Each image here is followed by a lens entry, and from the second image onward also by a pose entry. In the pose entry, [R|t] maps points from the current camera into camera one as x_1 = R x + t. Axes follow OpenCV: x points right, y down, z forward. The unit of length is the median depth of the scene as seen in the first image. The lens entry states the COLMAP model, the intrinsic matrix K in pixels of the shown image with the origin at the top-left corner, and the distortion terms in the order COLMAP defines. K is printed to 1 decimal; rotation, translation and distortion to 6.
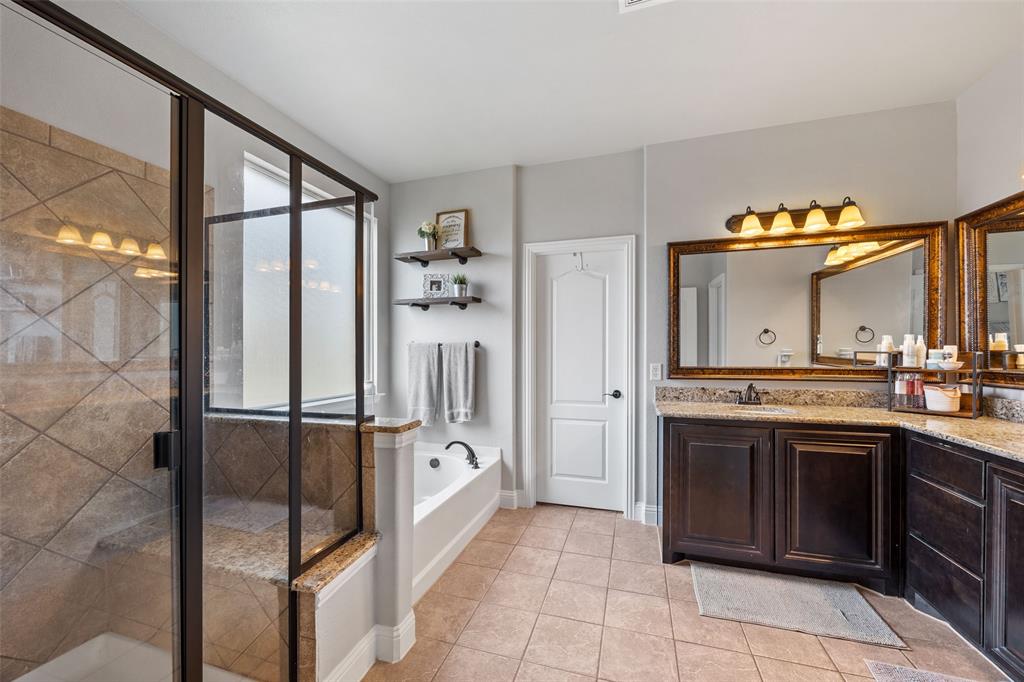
lens RADIAL K [[398.0, 0, 515.0], [0, 398.0, 350.5], [0, 0, 1]] dist [0.003106, 0.000249]
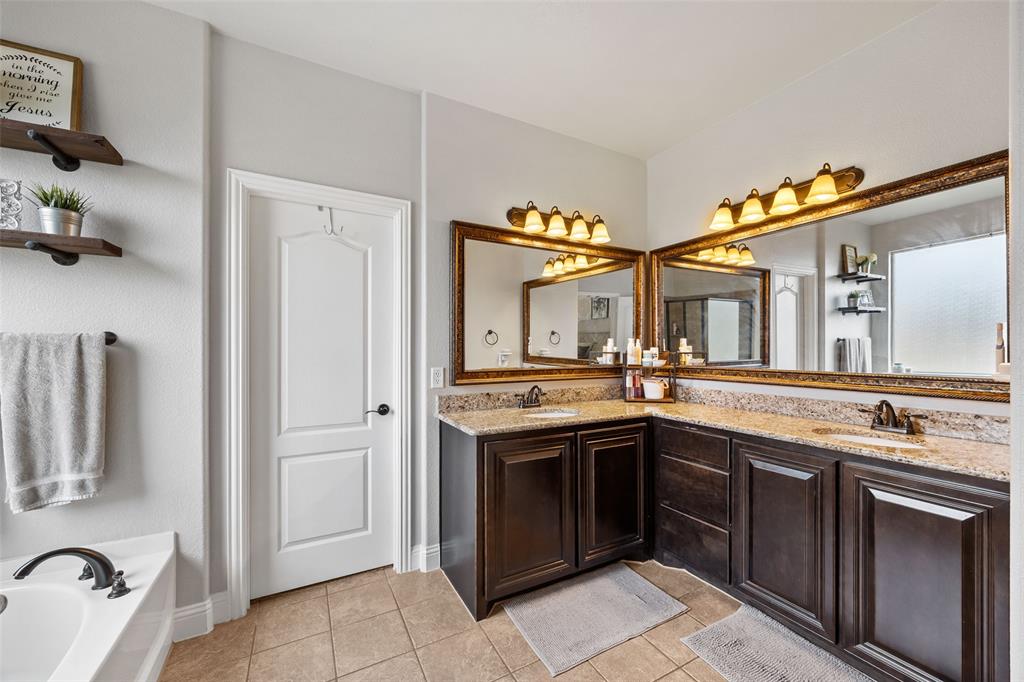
lens RADIAL K [[398.0, 0, 515.0], [0, 398.0, 350.5], [0, 0, 1]] dist [0.003106, 0.000249]
pose [[0.696642, 0.000868, 0.717419, -0.120804], [-0.001674, 0.999999, 0.000416, -0.001833], [-0.717417, -0.001491, 0.696642, 0.340293]]
